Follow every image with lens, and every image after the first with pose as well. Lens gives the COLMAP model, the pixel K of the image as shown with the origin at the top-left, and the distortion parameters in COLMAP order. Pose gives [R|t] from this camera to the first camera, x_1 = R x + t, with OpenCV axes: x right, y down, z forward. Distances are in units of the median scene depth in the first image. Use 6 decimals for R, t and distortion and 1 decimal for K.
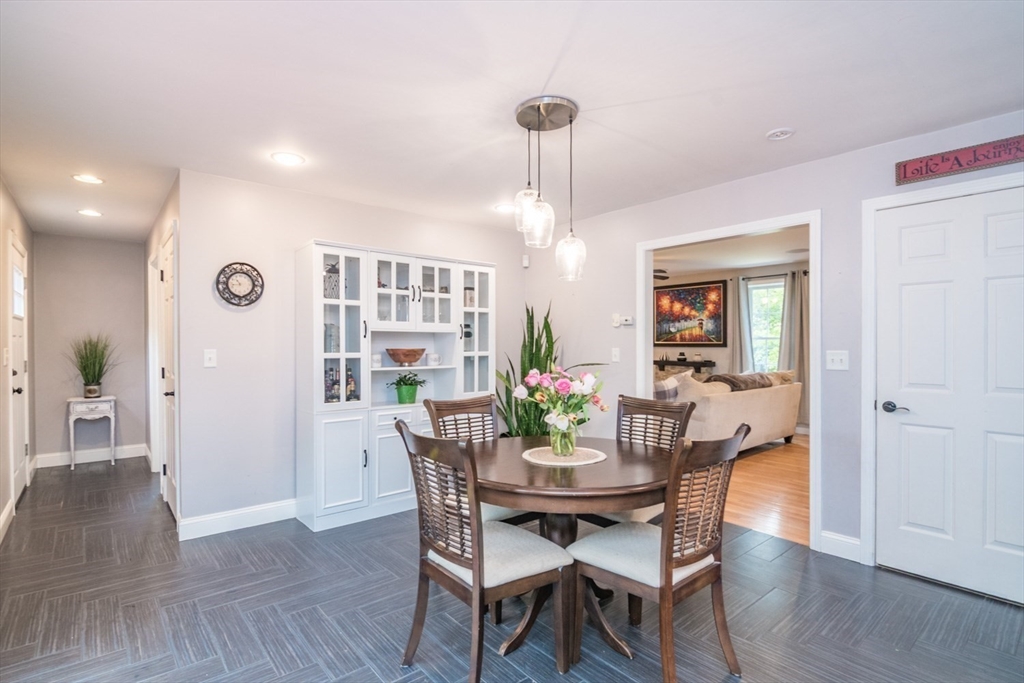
lens RADIAL K [[498.9, 0, 513.7], [0, 498.9, 345.0], [0, 0, 1]] dist [-0.025077, 0.001496]
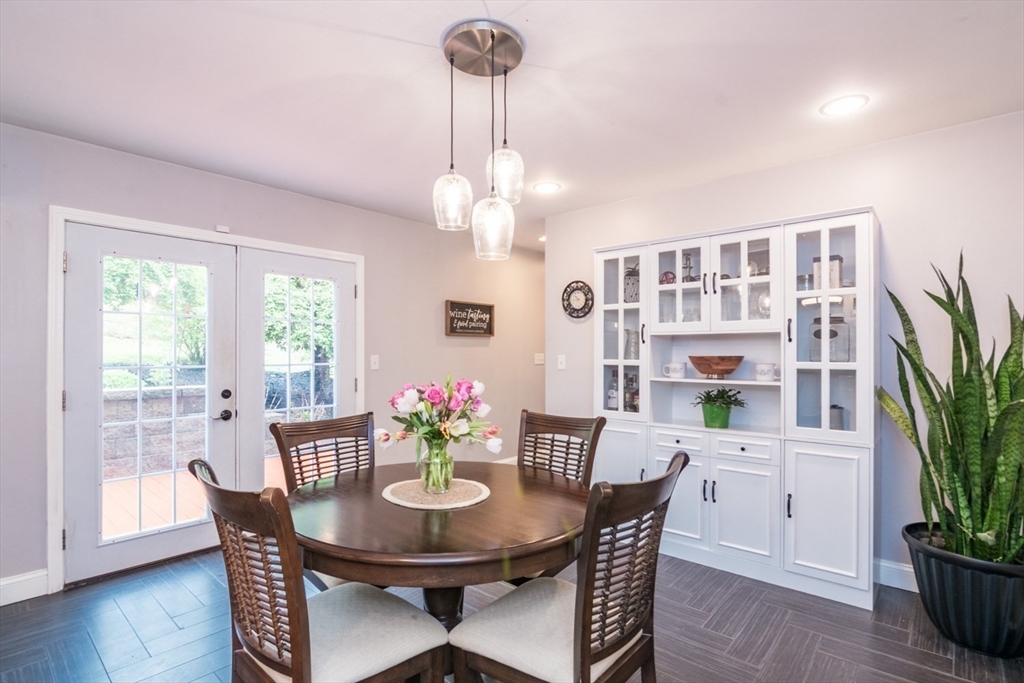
lens RADIAL K [[498.9, 0, 515.1], [0, 498.9, 347.1], [0, 0, 1]] dist [-0.025077, 0.001496]
pose [[0.139160, -0.011590, -0.990202, 0.478647], [-0.003368, 0.999920, -0.012177, 0.003746], [0.990264, 0.005030, 0.139110, 0.558413]]
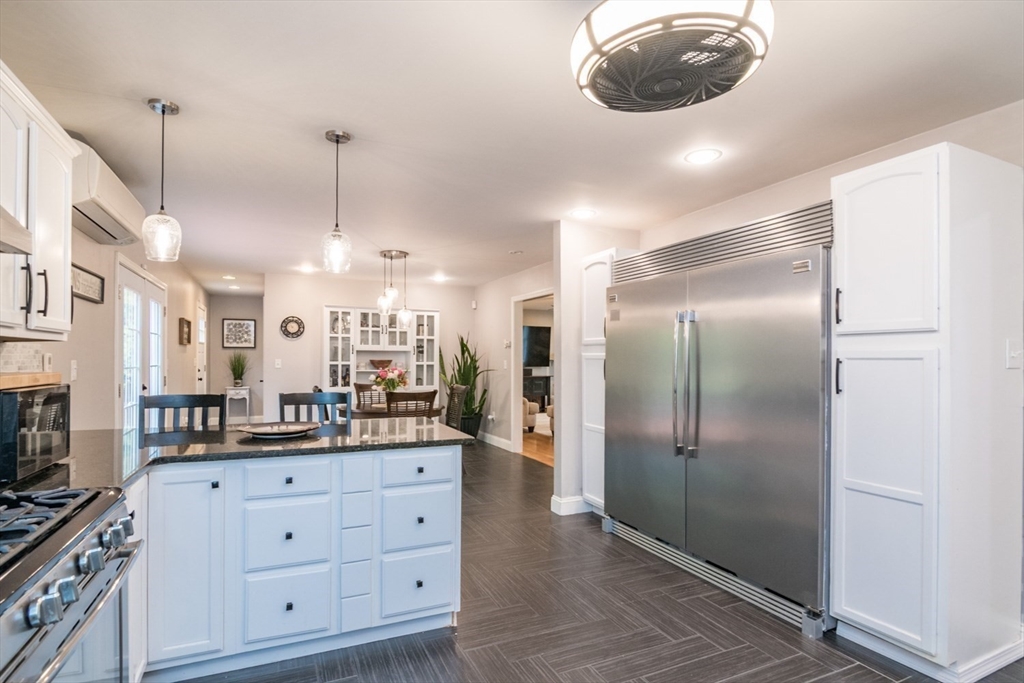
lens RADIAL K [[498.9, 0, 530.6], [0, 498.9, 349.5], [0, 0, 1]] dist [-0.025077, 0.001496]
pose [[0.973501, 0.000328, -0.228683, 0.686510], [-0.004838, 0.999805, -0.019162, 0.001657], [0.228632, 0.019761, 0.973312, -0.597046]]
